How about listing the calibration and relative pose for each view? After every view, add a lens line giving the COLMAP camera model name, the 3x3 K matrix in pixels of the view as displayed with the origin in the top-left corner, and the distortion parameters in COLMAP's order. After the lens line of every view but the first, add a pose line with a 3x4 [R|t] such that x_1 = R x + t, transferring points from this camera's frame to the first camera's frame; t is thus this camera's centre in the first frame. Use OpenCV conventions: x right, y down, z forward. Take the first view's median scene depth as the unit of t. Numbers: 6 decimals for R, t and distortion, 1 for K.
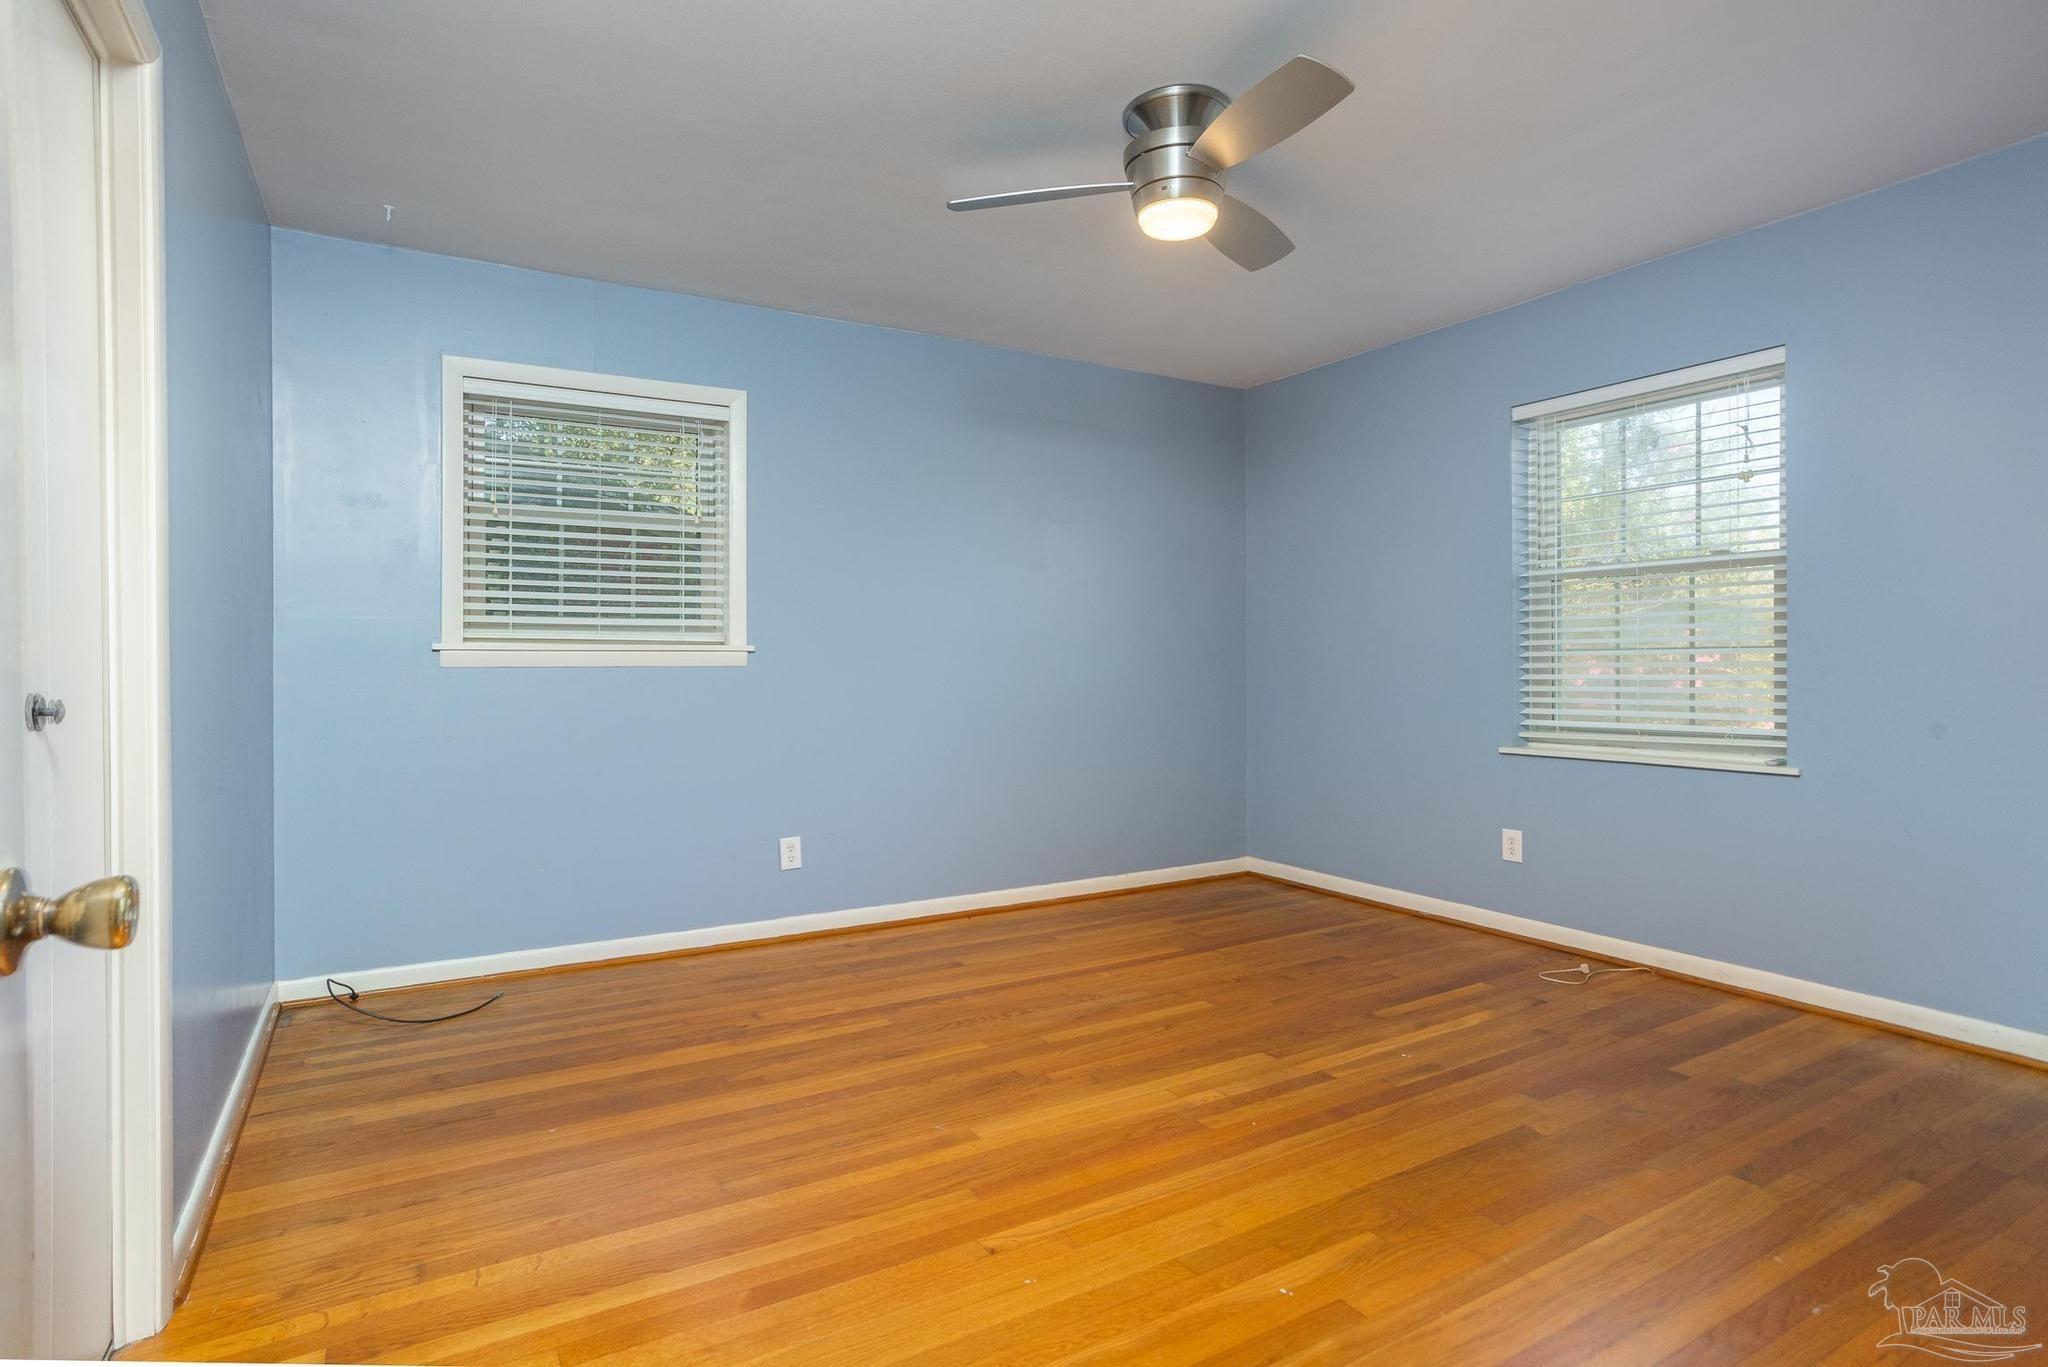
lens RADIAL K [[1001.4, 0, 1010.1], [0, 1001.4, 681.0], [0, 0, 1]] dist [-0.052909, 0.038397]
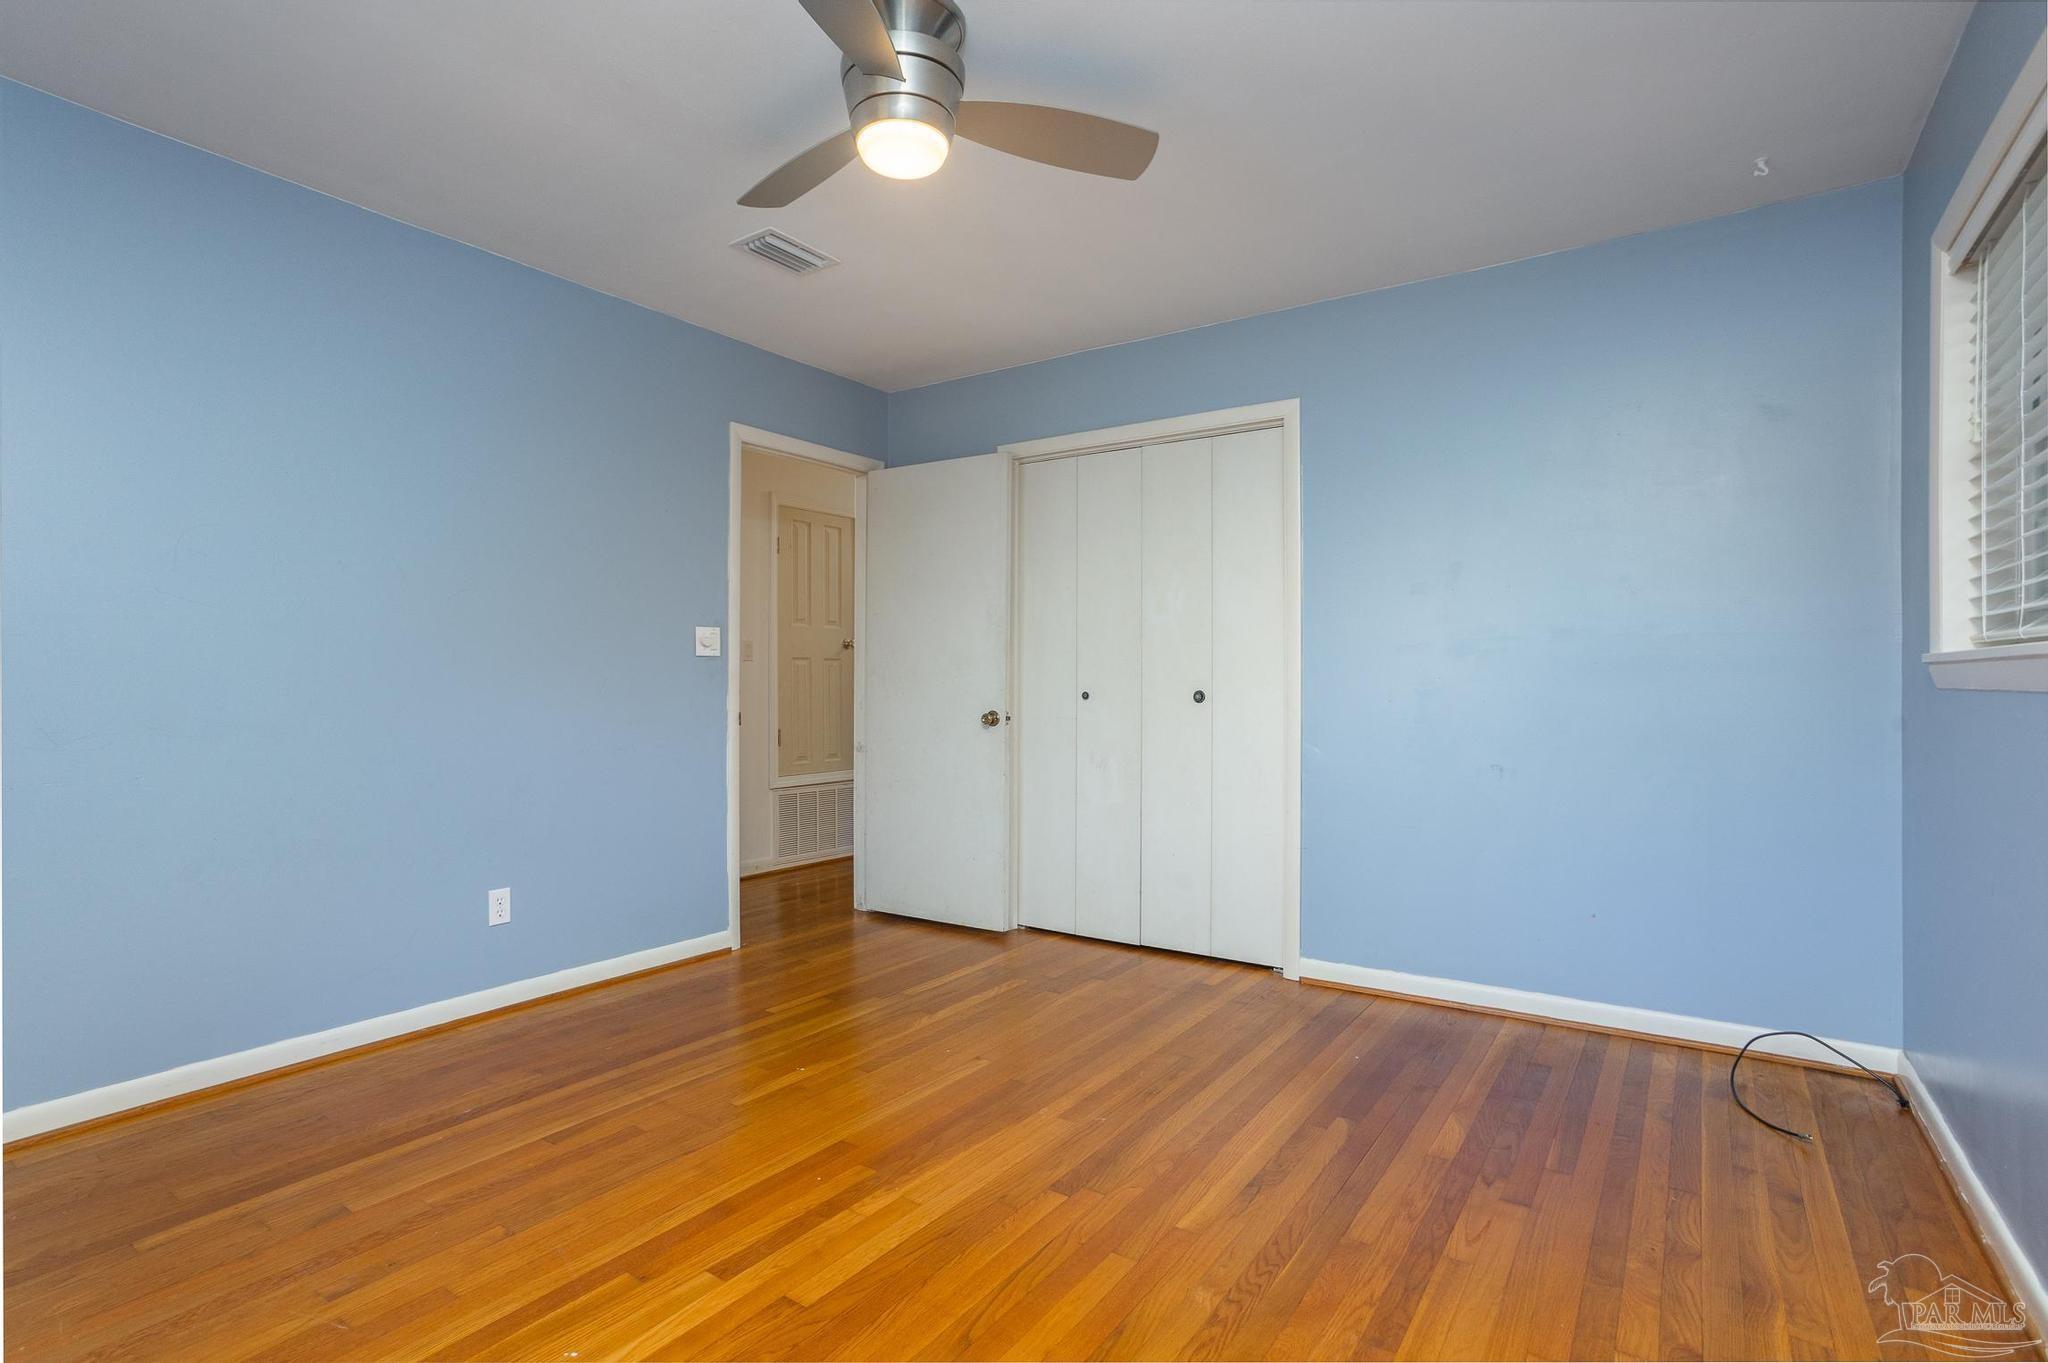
lens RADIAL K [[1001.4, 0, 1010.1], [0, 1001.4, 679.0], [0, 0, 1]] dist [-0.052909, 0.038397]
pose [[-0.910612, 0.003367, -0.413248, 0.416609], [-0.004539, 0.999825, 0.018148, -0.053509], [0.413237, 0.018401, -0.910438, 1.712383]]
